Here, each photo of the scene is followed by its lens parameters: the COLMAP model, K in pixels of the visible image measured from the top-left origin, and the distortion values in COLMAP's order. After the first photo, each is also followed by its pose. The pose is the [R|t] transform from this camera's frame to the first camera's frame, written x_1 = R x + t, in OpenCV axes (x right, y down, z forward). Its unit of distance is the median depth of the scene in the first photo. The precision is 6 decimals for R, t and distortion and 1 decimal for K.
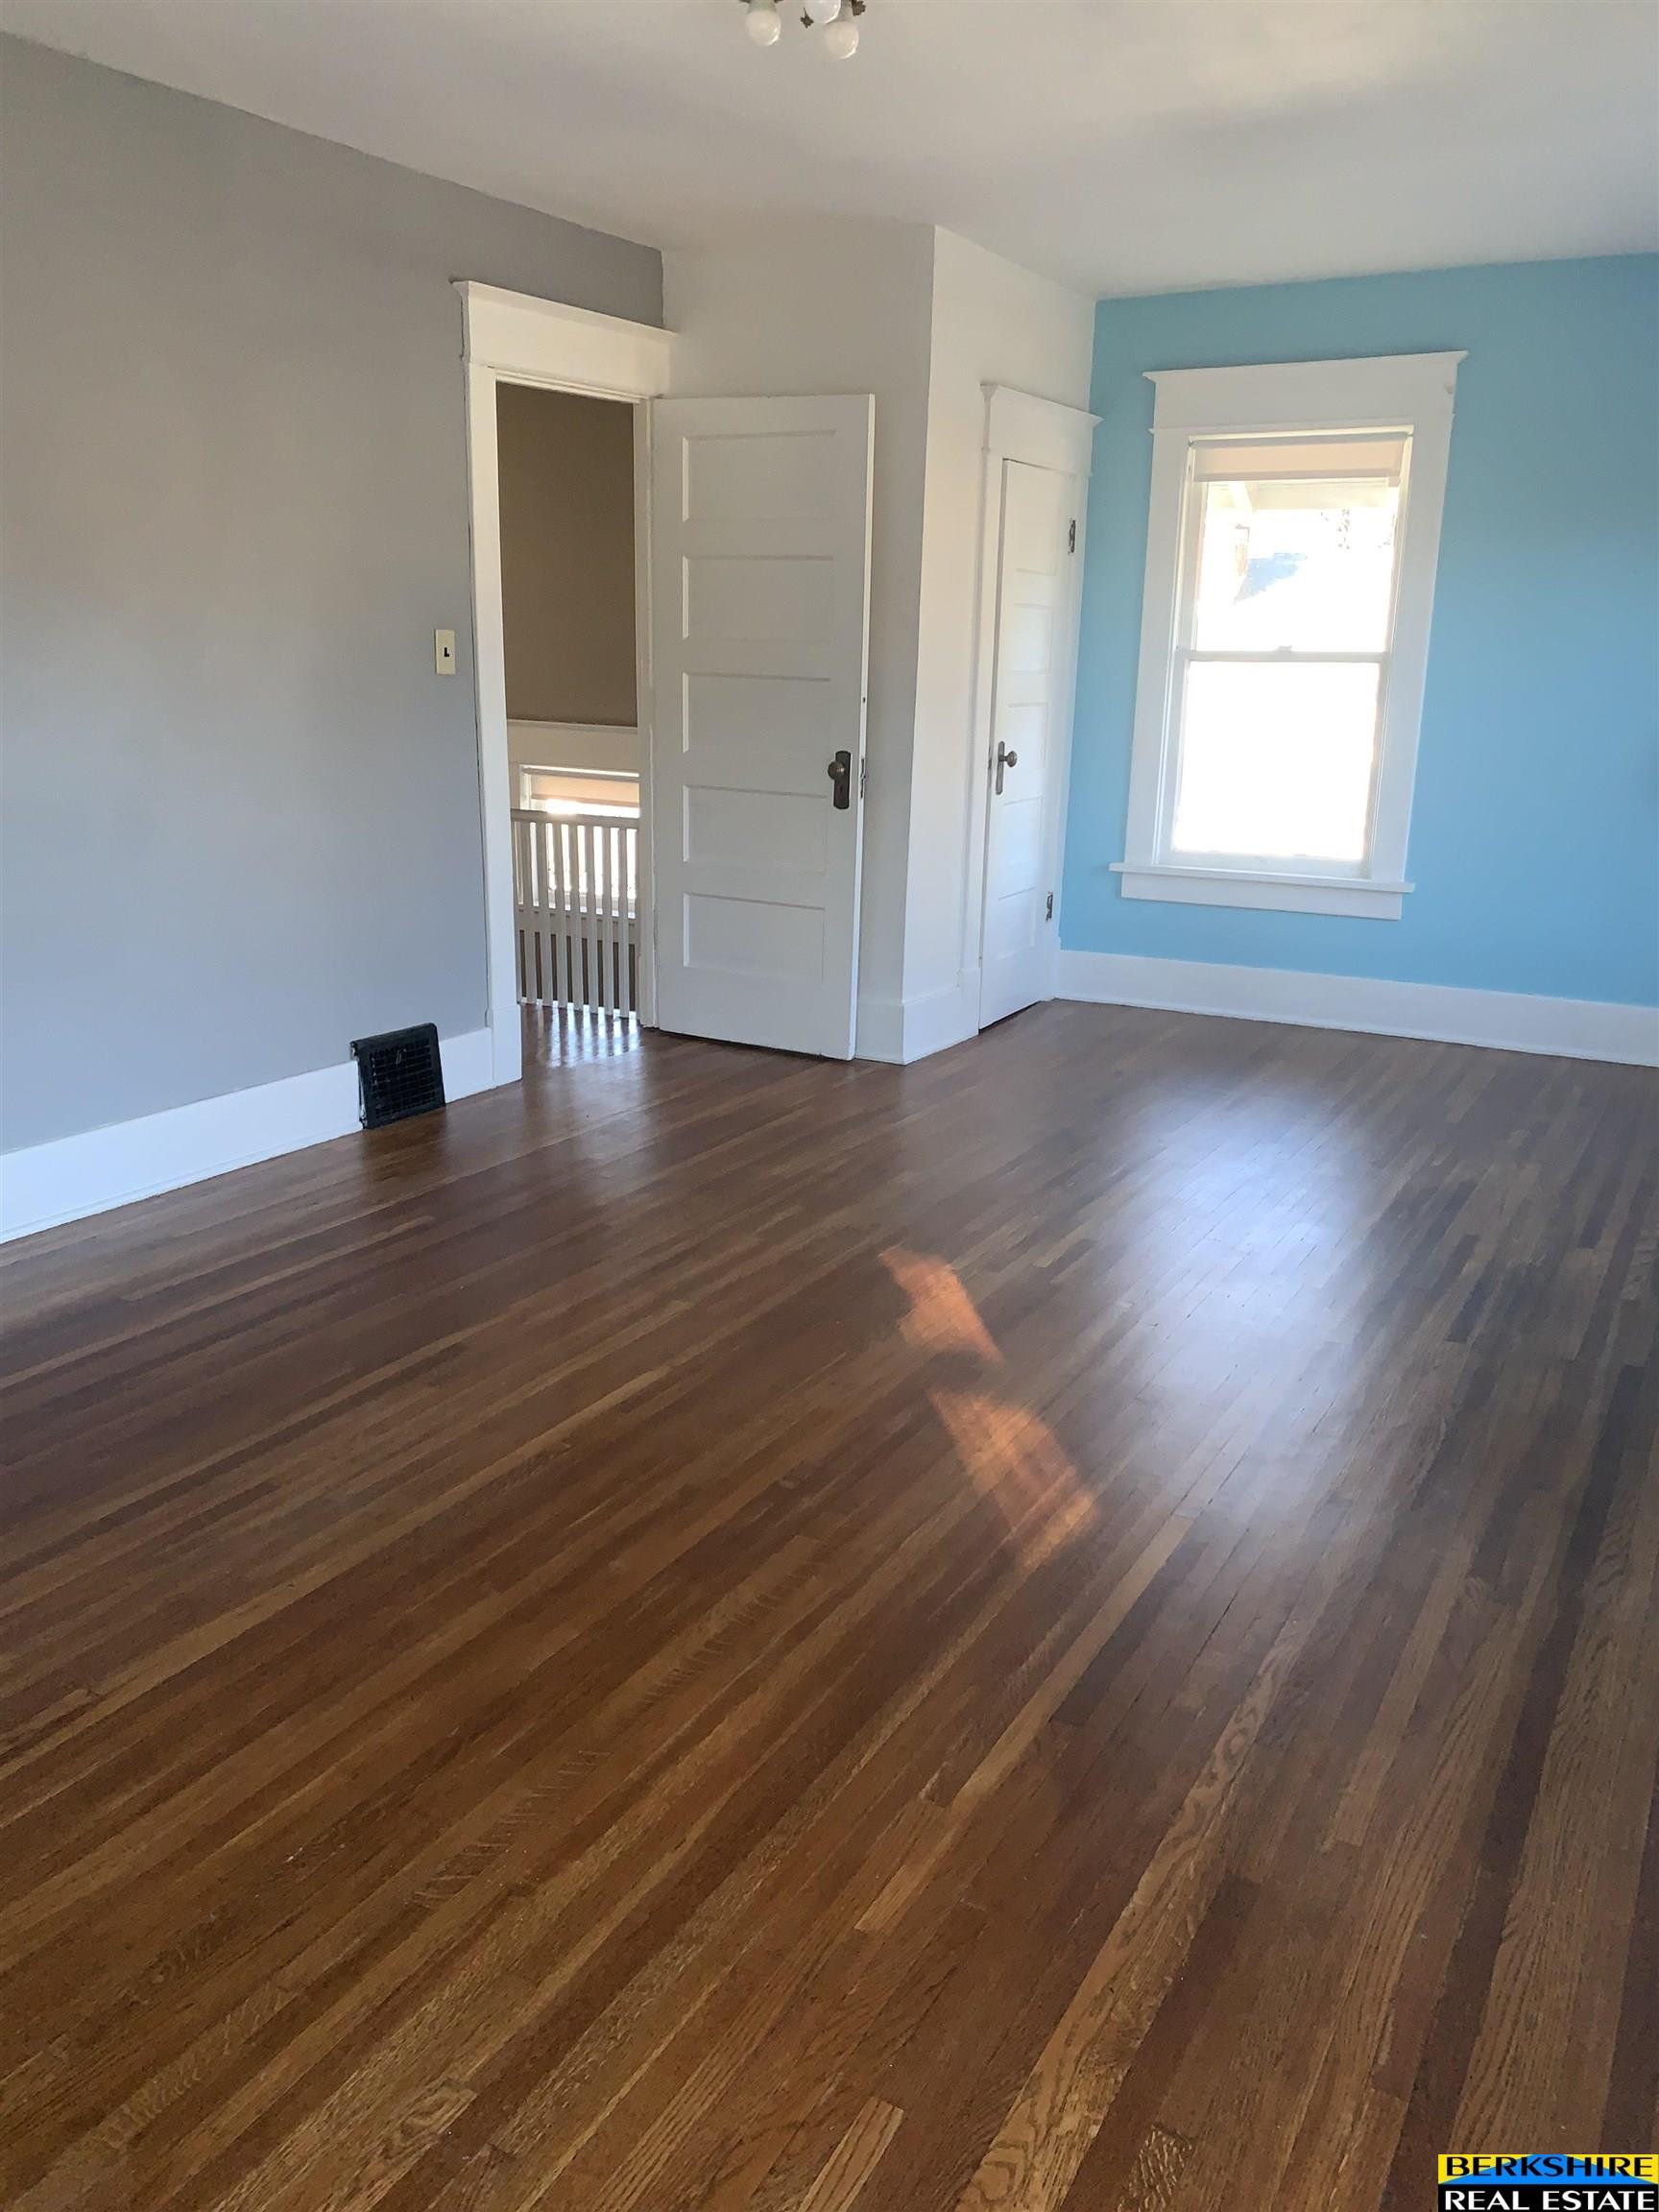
lens RADIAL K [[1695.7, 0, 837.2], [0, 1695.7, 1109.3], [0, 0, 1]] dist [0.003600, -0.003055]
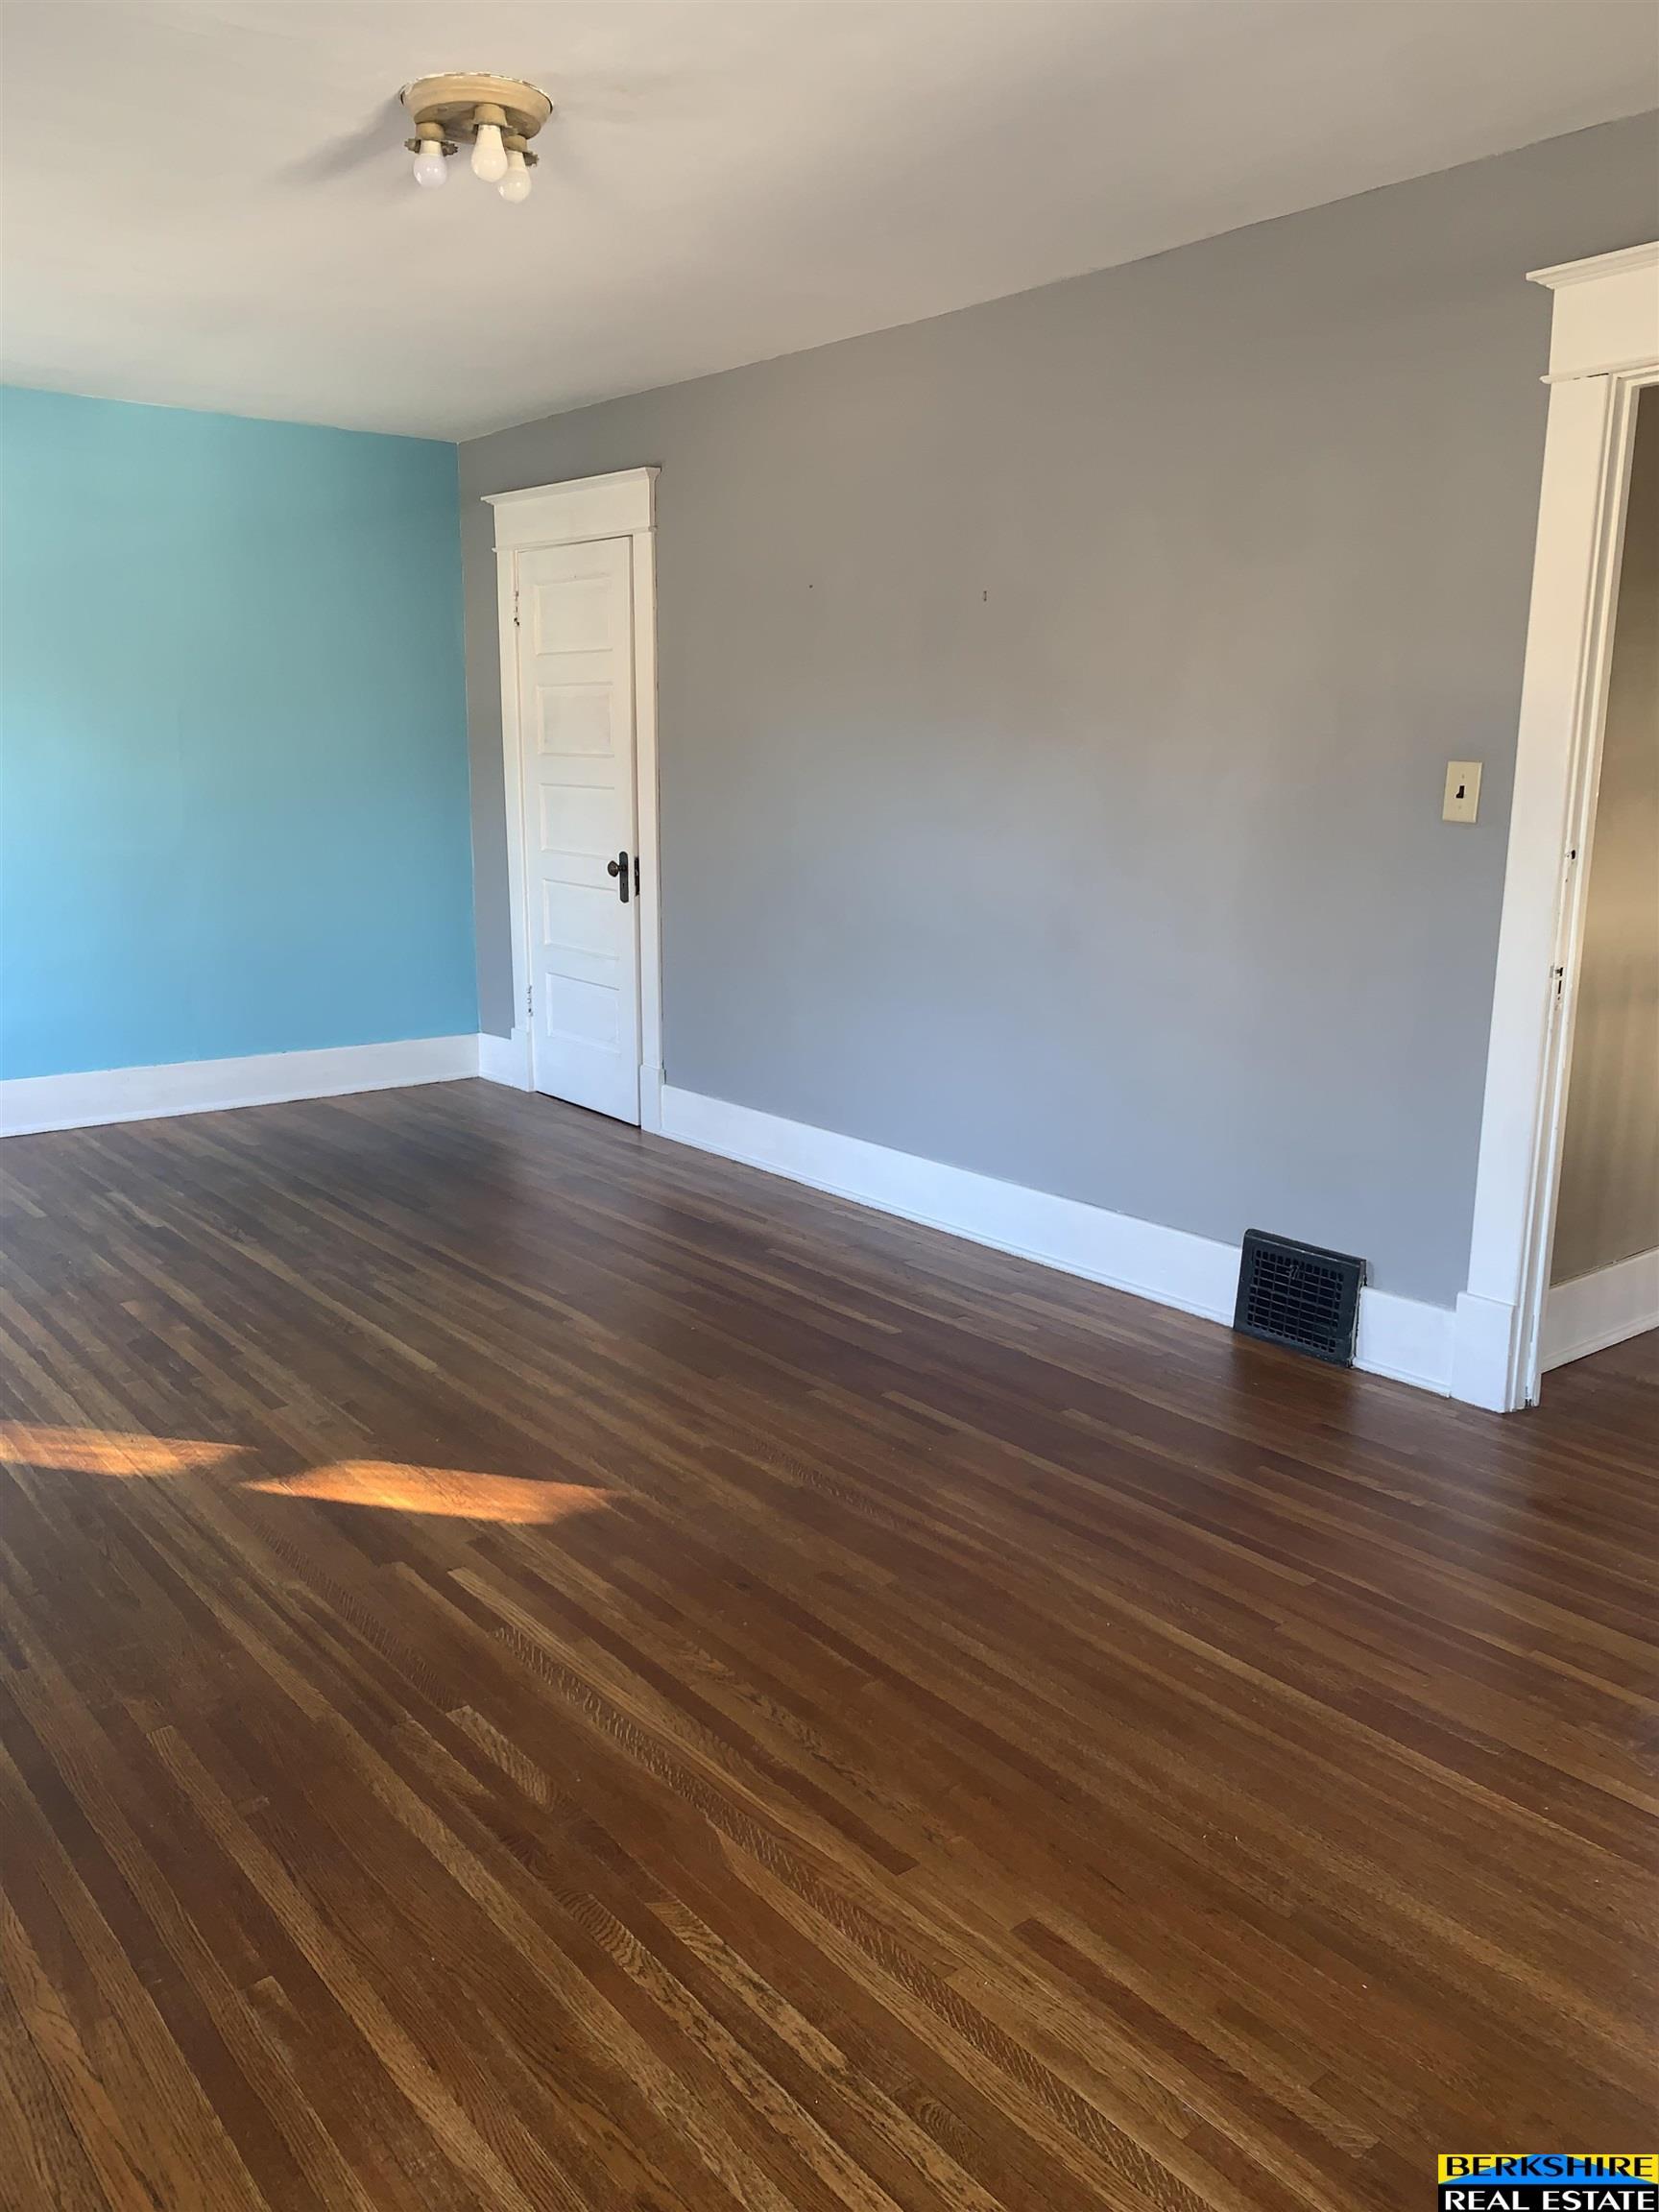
lens RADIAL K [[1695.7, 0, 837.8], [0, 1695.7, 1108.2], [0, 0, 1]] dist [0.003600, -0.003055]
pose [[-0.373205, 0.176903, -0.910727, 0.710918], [-0.252982, 0.925046, 0.283354, -0.358726], [0.892591, 0.336146, -0.300479, 1.301902]]
